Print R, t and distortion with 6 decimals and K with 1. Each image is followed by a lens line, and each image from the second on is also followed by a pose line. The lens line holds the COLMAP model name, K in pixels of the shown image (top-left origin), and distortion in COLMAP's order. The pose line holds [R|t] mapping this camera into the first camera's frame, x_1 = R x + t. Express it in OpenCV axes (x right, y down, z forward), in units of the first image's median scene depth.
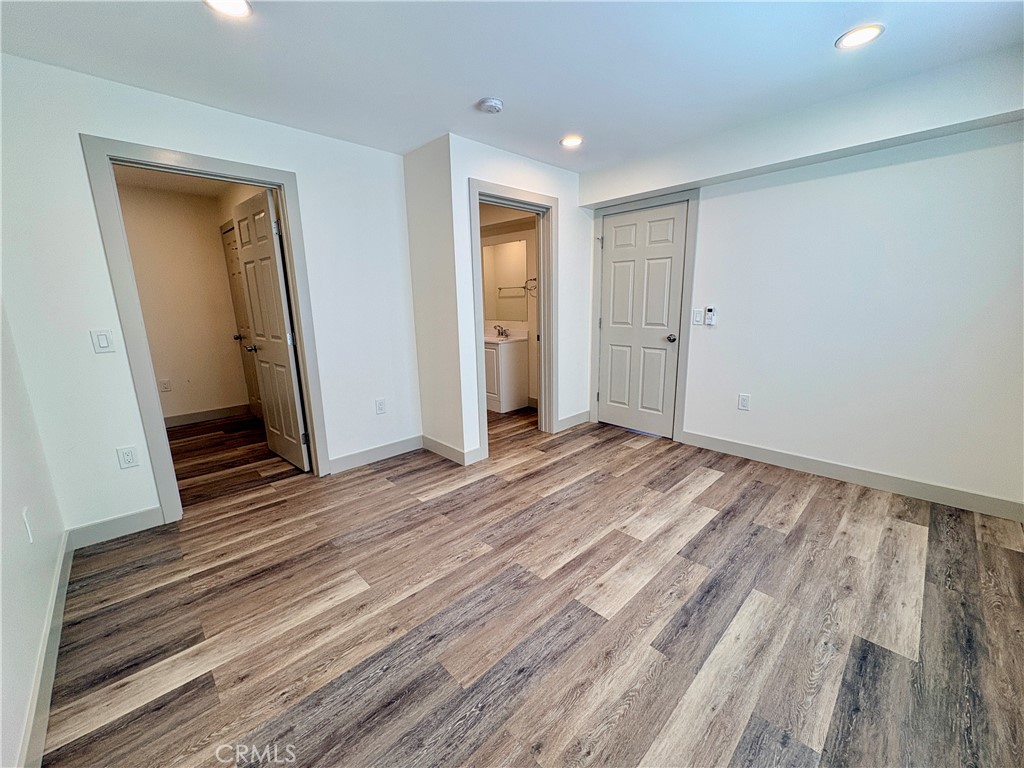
lens RADIAL K [[408.6, 0, 514.7], [0, 408.6, 383.1], [0, 0, 1]] dist [0.000007, 0.000069]
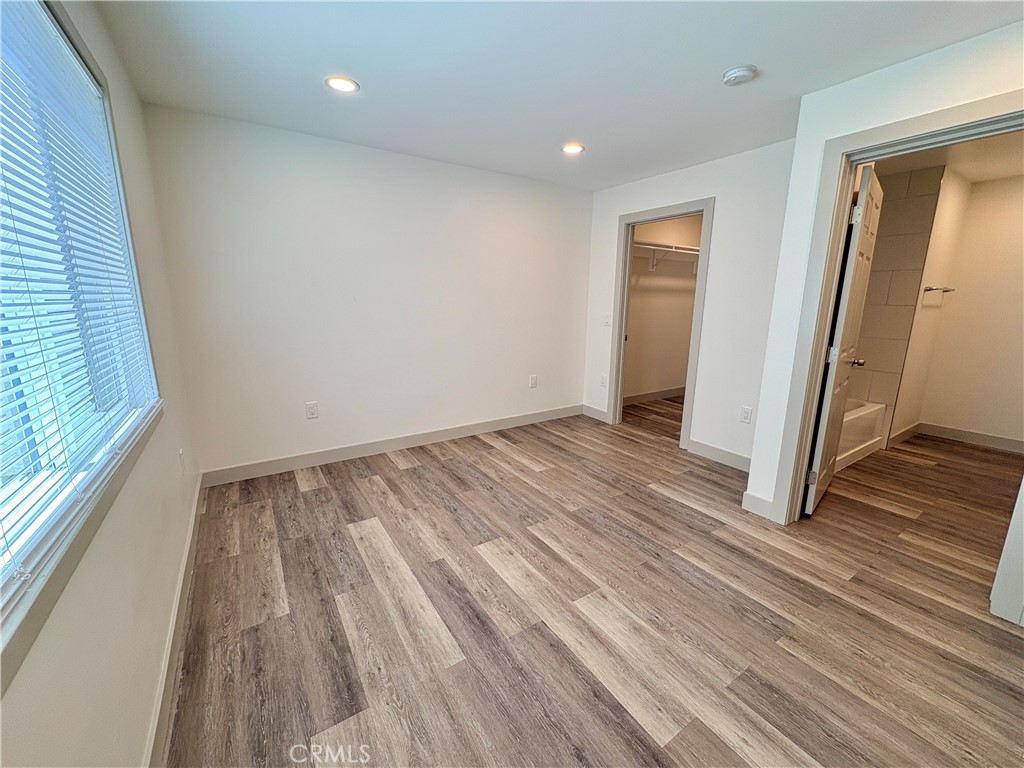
lens RADIAL K [[408.6, 0, 509.1], [0, 408.6, 382.9], [0, 0, 1]] dist [0.000007, 0.000069]
pose [[-0.191415, 0.215120, -0.957645, 1.081831], [-0.209143, 0.944339, 0.253935, -0.225223], [0.958968, 0.248892, -0.135770, 0.917738]]
